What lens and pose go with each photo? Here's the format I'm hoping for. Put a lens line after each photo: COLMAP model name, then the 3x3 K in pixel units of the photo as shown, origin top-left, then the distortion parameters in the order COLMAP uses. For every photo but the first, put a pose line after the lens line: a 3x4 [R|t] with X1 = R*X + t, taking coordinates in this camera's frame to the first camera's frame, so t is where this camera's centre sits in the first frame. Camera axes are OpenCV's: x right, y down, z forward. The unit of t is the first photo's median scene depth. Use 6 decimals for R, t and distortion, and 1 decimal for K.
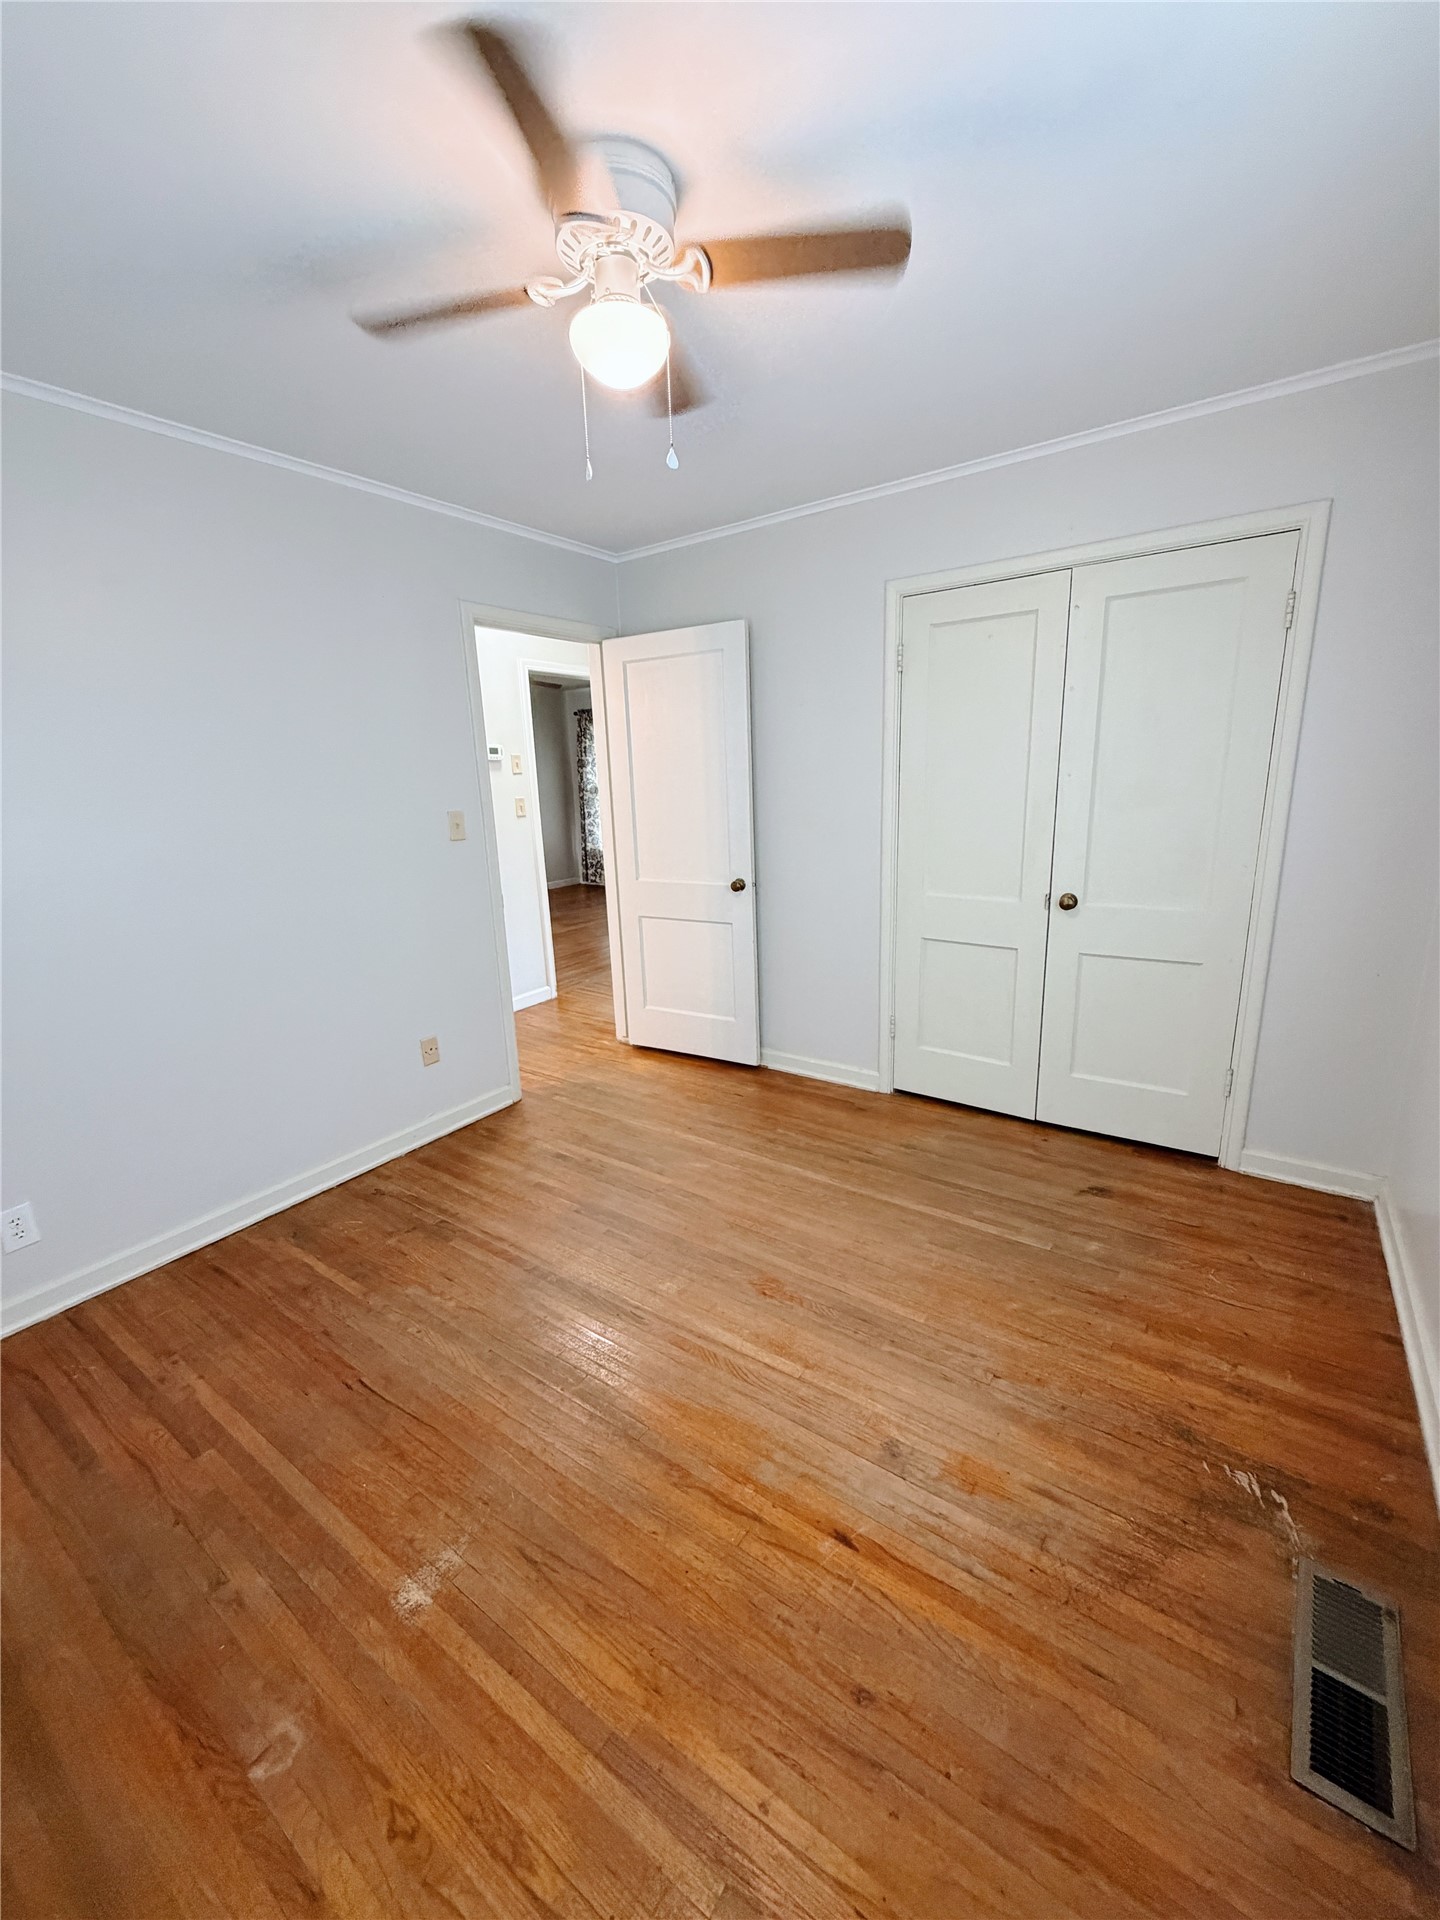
lens RADIAL K [[767.4, 0, 727.4], [0, 767.4, 956.2], [0, 0, 1]] dist [0.002419, -0.000871]
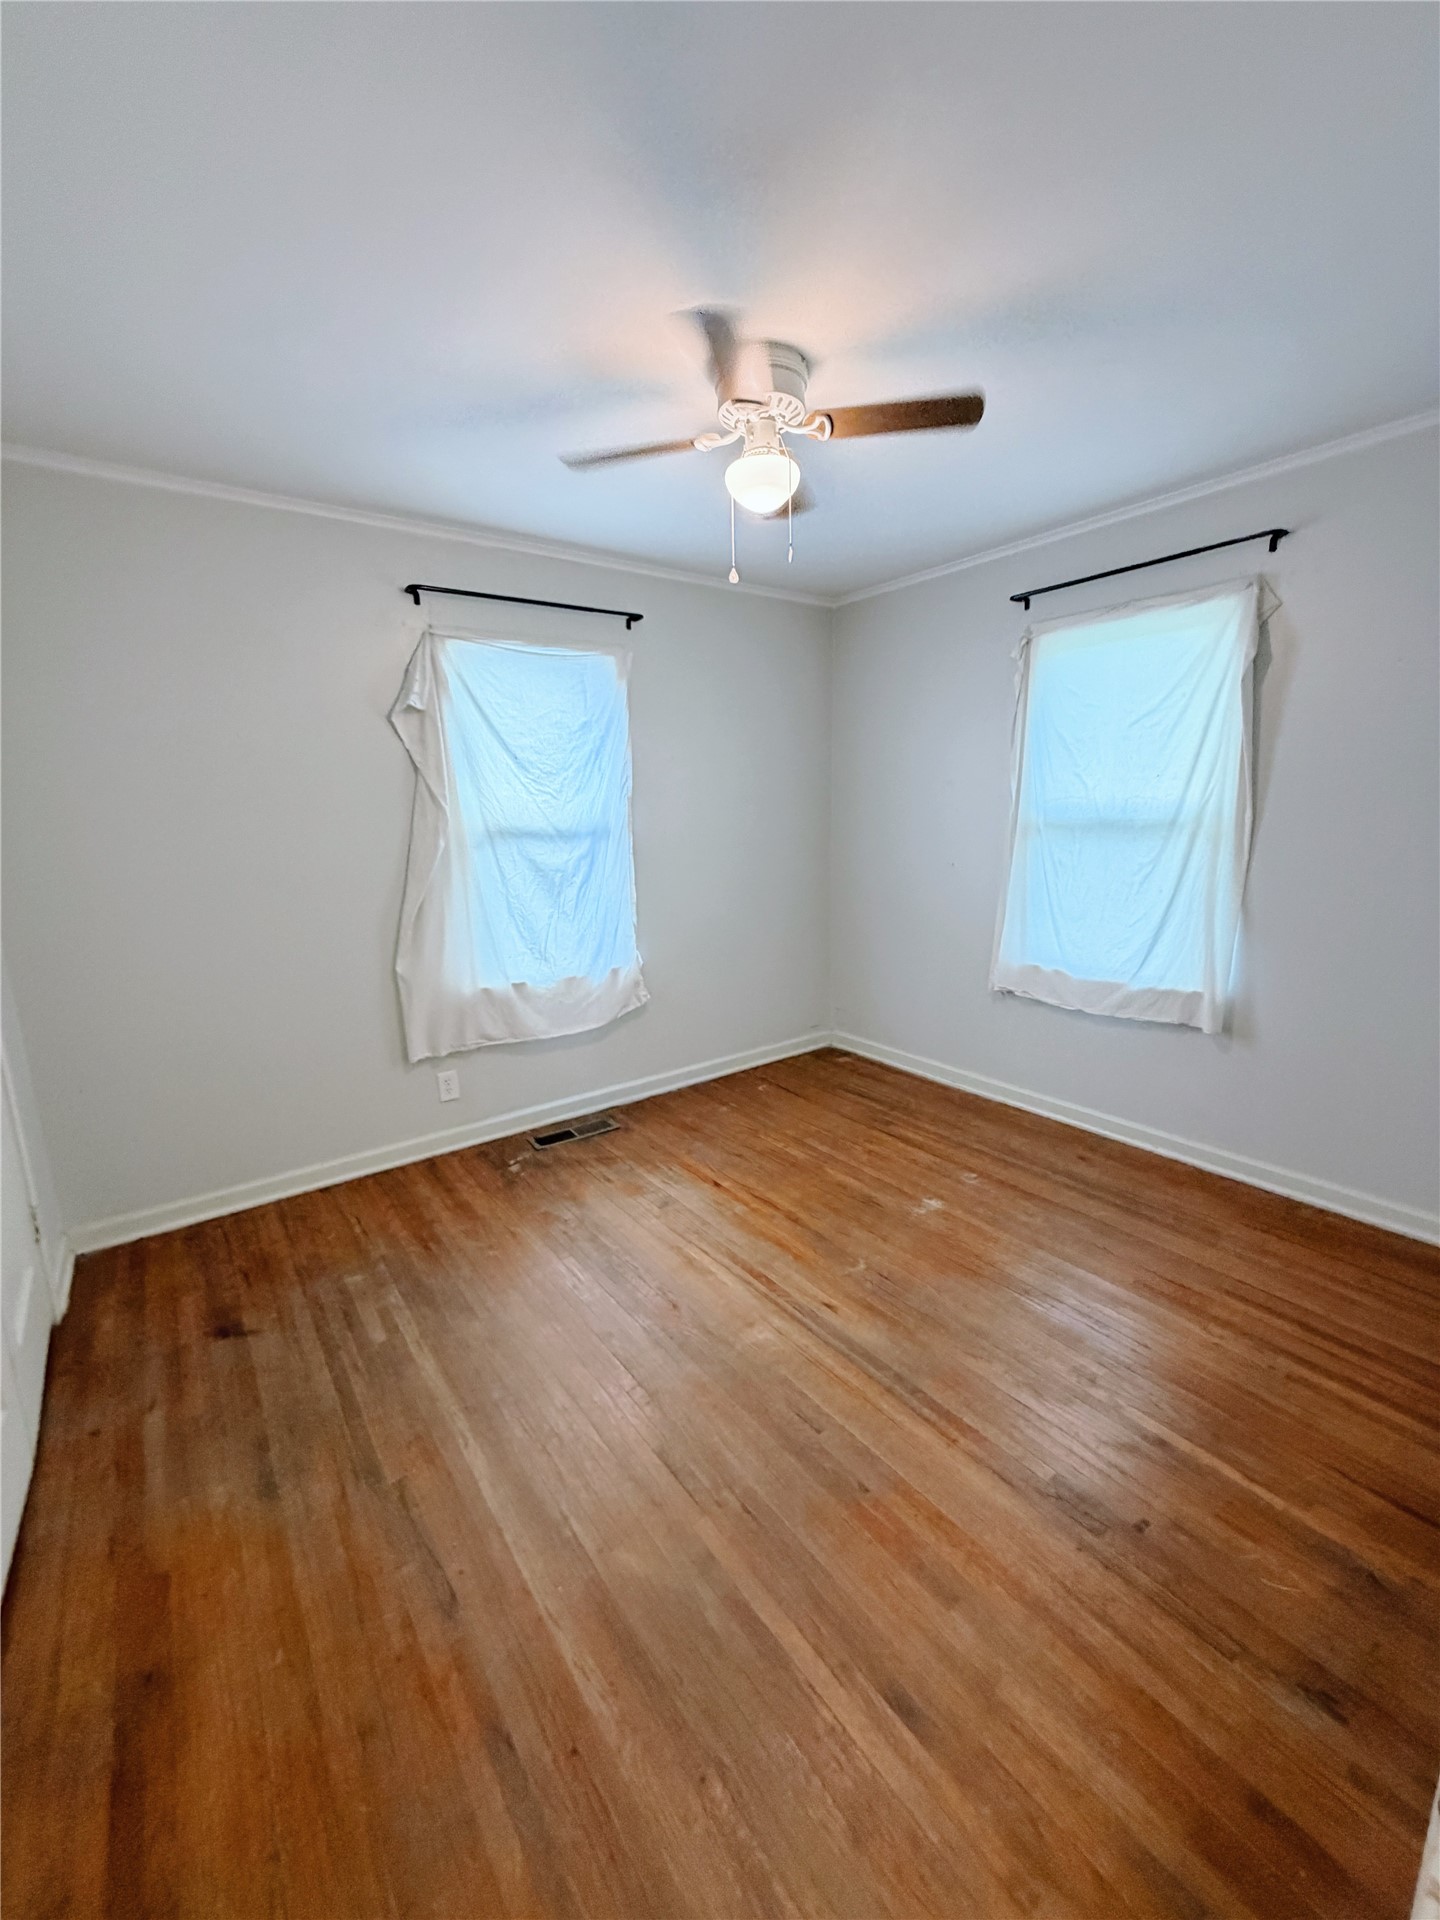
lens RADIAL K [[767.4, 0, 719.3], [0, 767.4, 957.8], [0, 0, 1]] dist [0.002419, -0.000871]
pose [[-0.943731, -0.008458, 0.330606, -0.379510], [0.131919, 0.907071, 0.399775, -0.424224], [-0.303264, 0.420893, -0.854915, 1.834631]]
